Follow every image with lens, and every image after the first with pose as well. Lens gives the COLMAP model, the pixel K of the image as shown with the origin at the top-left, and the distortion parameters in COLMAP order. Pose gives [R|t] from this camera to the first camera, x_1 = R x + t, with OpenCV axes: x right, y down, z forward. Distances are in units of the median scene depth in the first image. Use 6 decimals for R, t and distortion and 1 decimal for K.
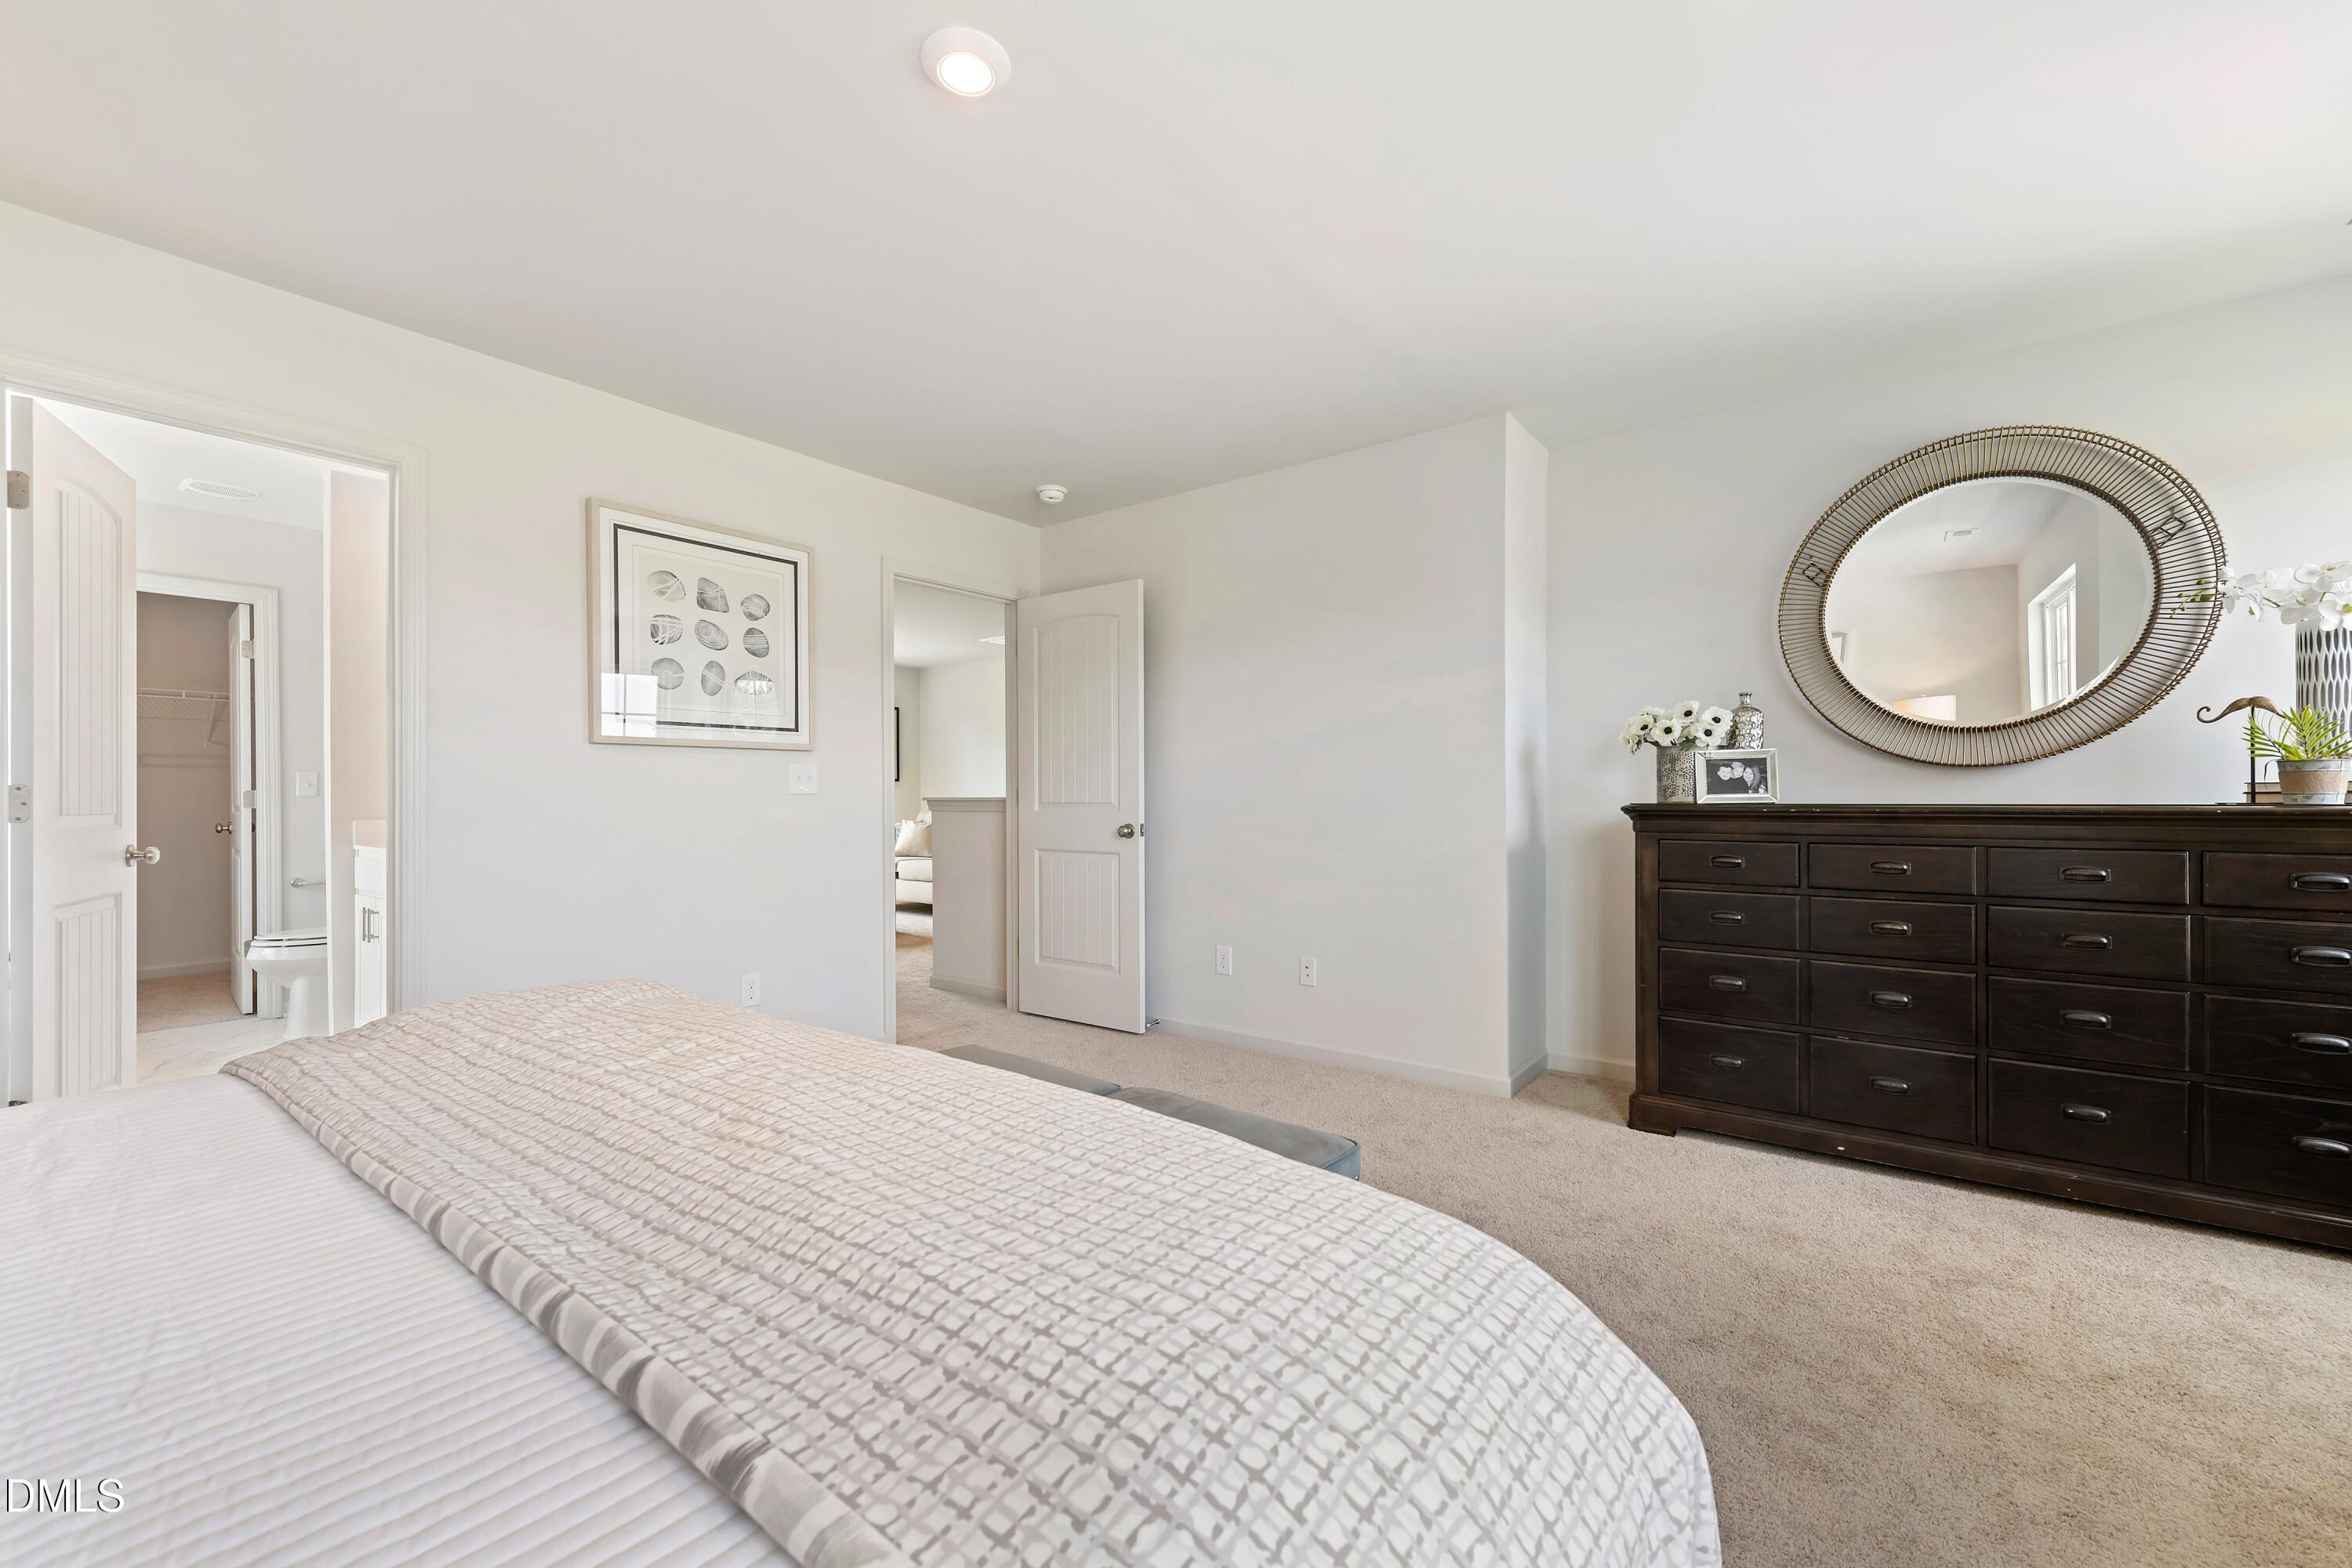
lens RADIAL K [[932.5, 0, 1161.4], [0, 932.5, 801.3], [0, 0, 1]] dist [0.000986, -0.000731]
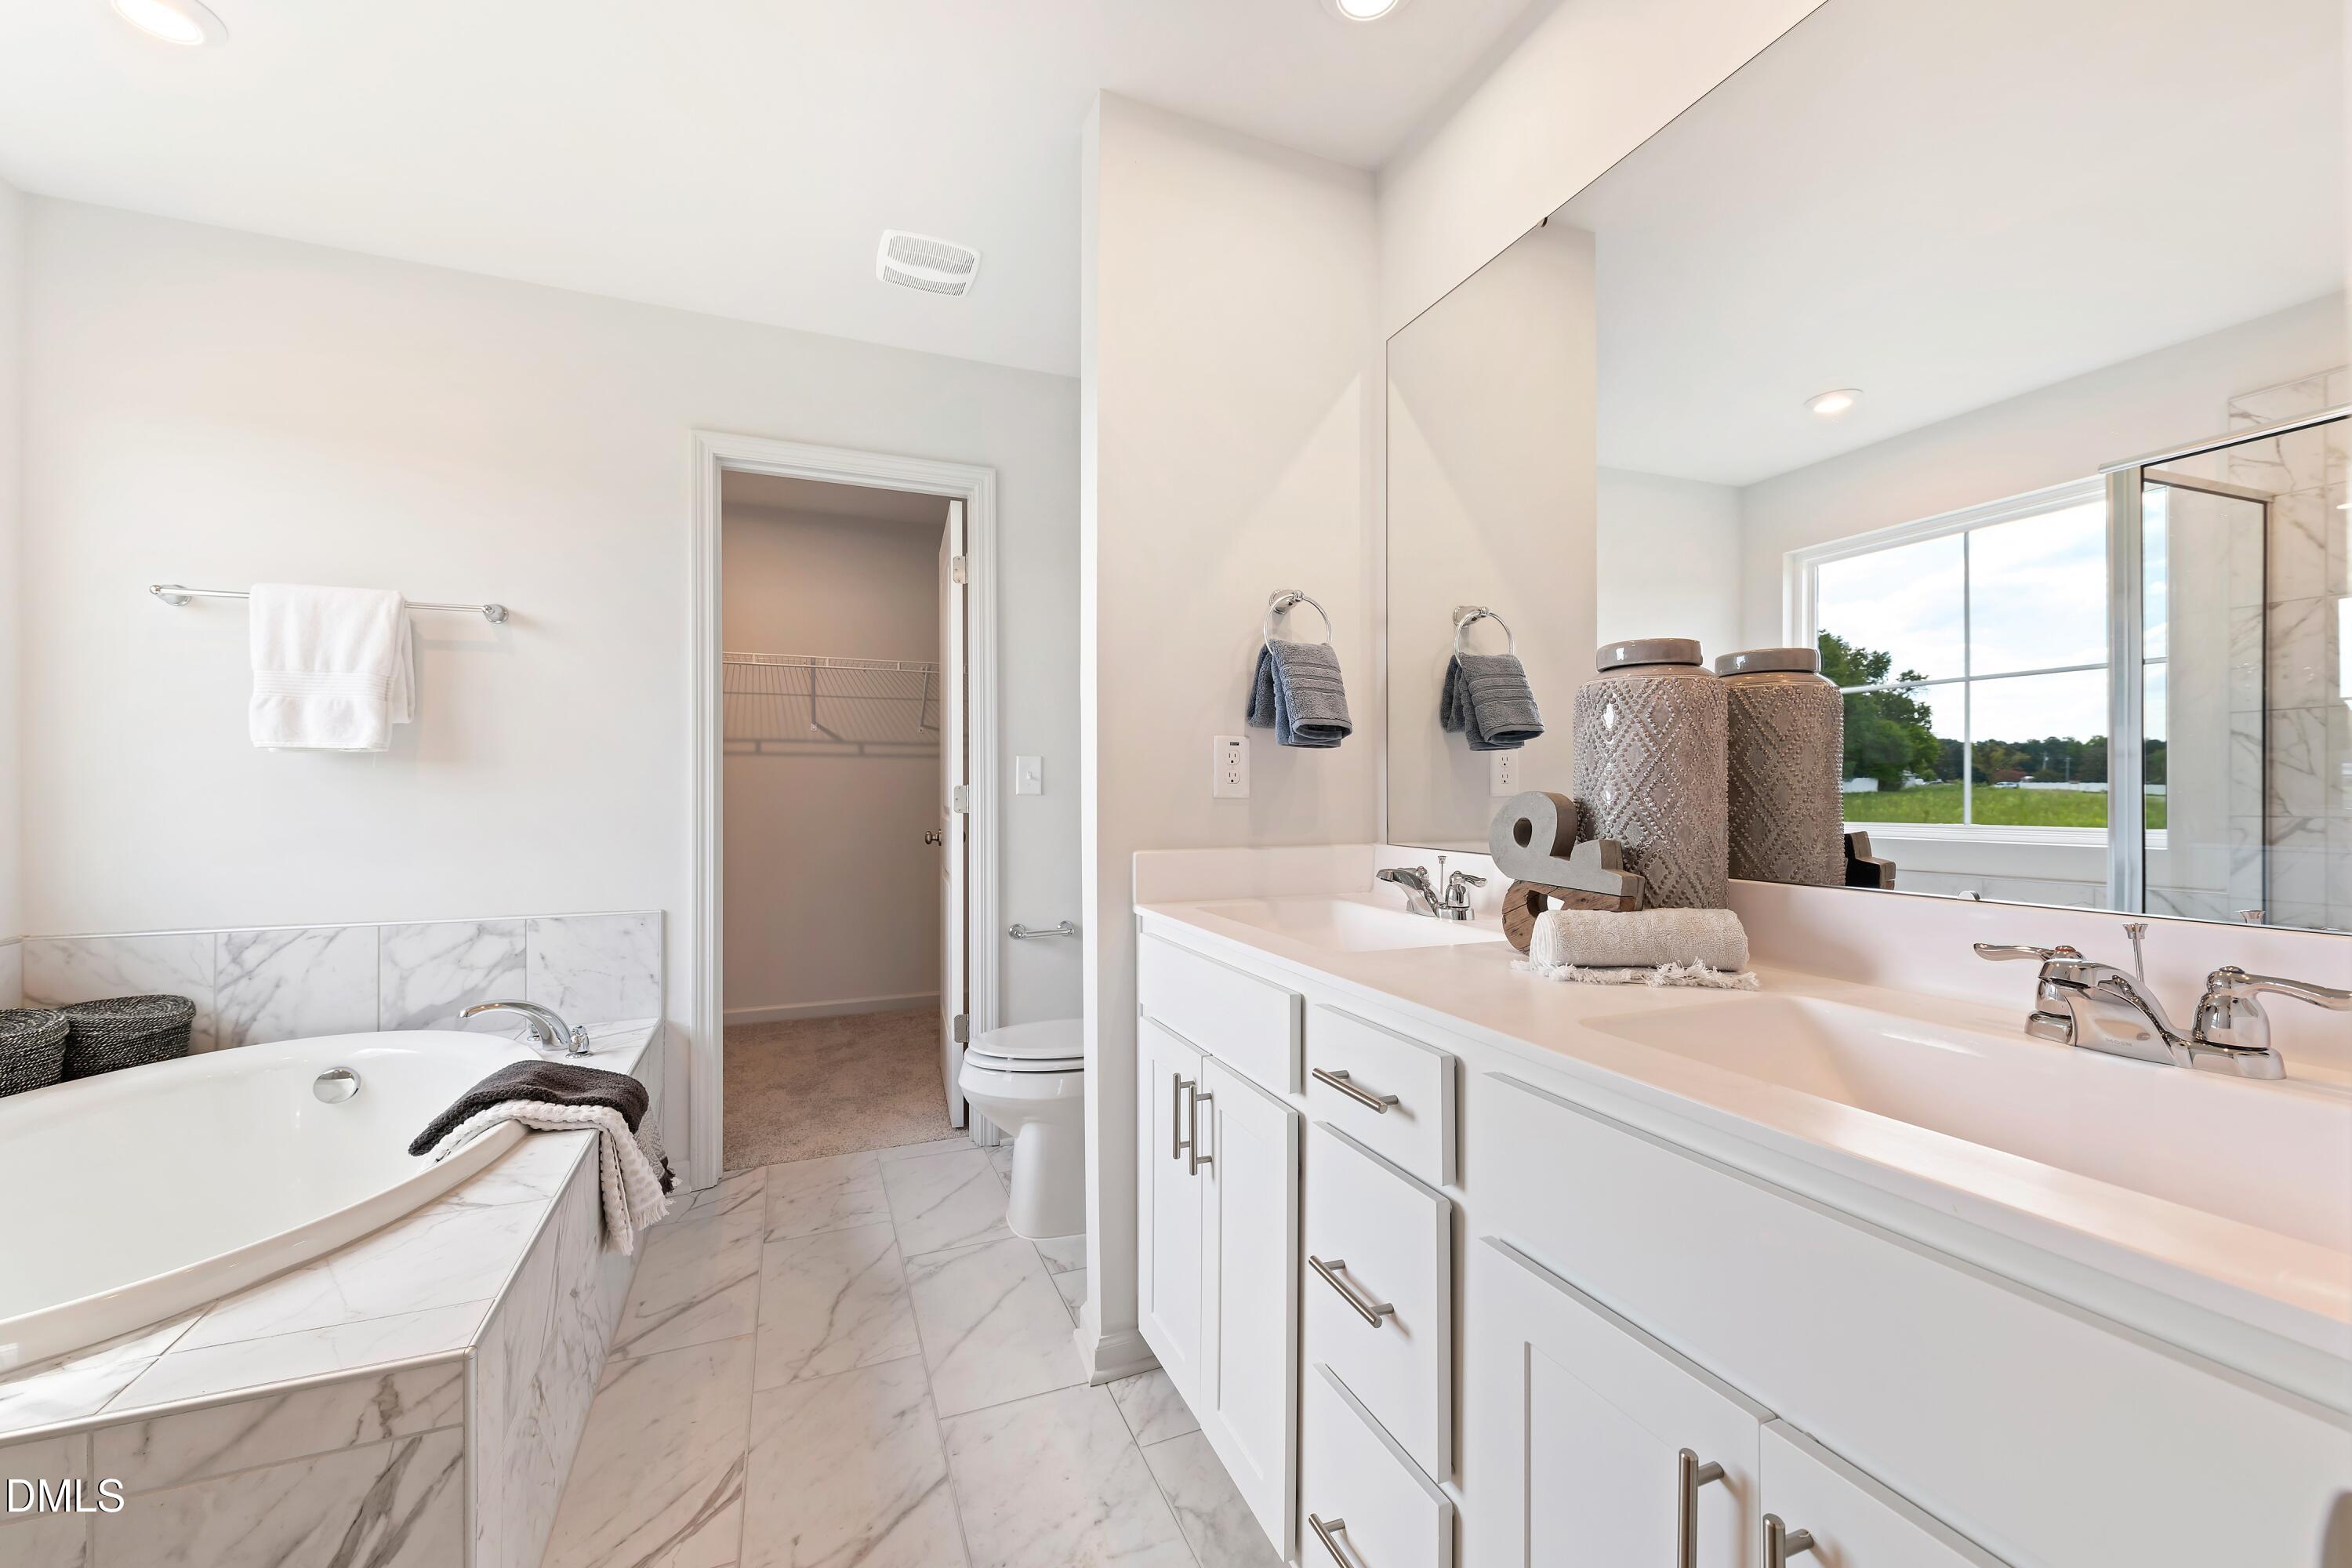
lens RADIAL K [[932.5, 0, 1186.7], [0, 932.5, 786.7], [0, 0, 1]] dist [0.000986, -0.000731]
pose [[0.865371, 0.003071, -0.501123, -0.449657], [-0.003076, 0.999995, 0.000816, -0.010012], [0.501123, 0.000835, 0.865376, 0.449650]]
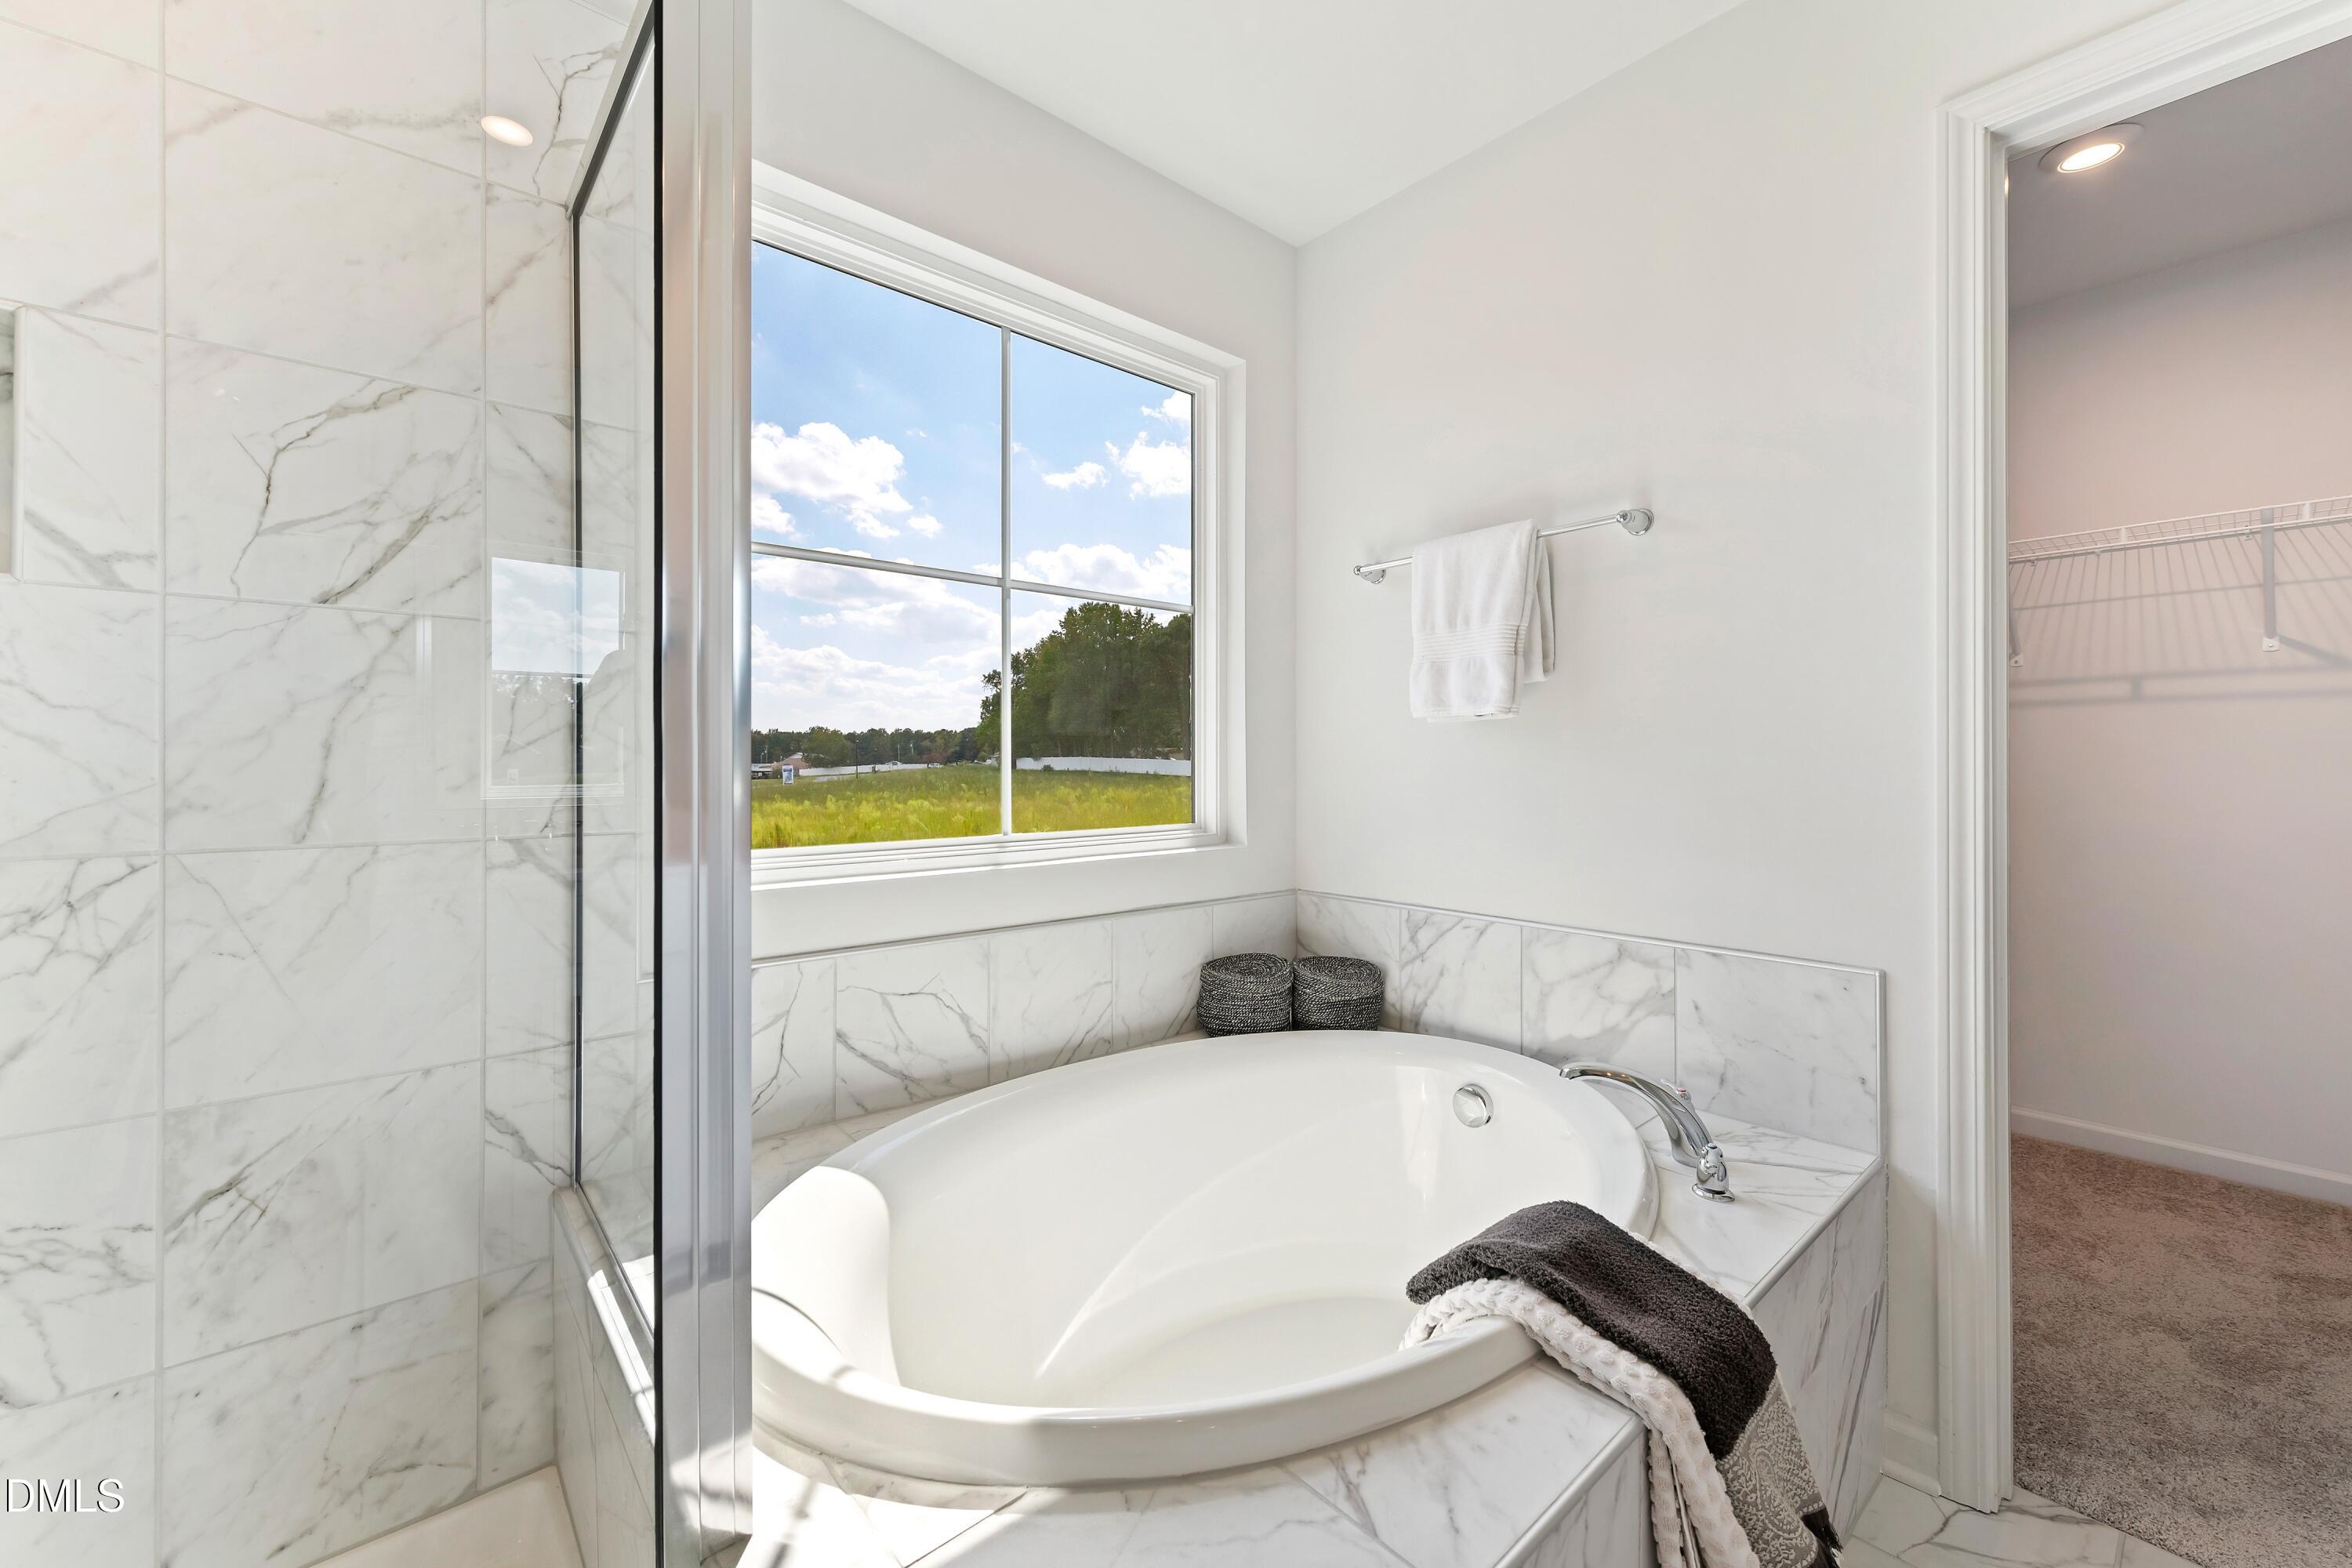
lens RADIAL K [[932.5, 0, 1189.5], [0, 932.5, 764.6], [0, 0, 1]] dist [0.000986, -0.000731]
pose [[-0.201927, 0.005606, -0.979385, -0.617406], [0.006066, 0.999972, 0.004473, -0.008731], [0.979382, -0.005038, -0.201955, 0.589407]]
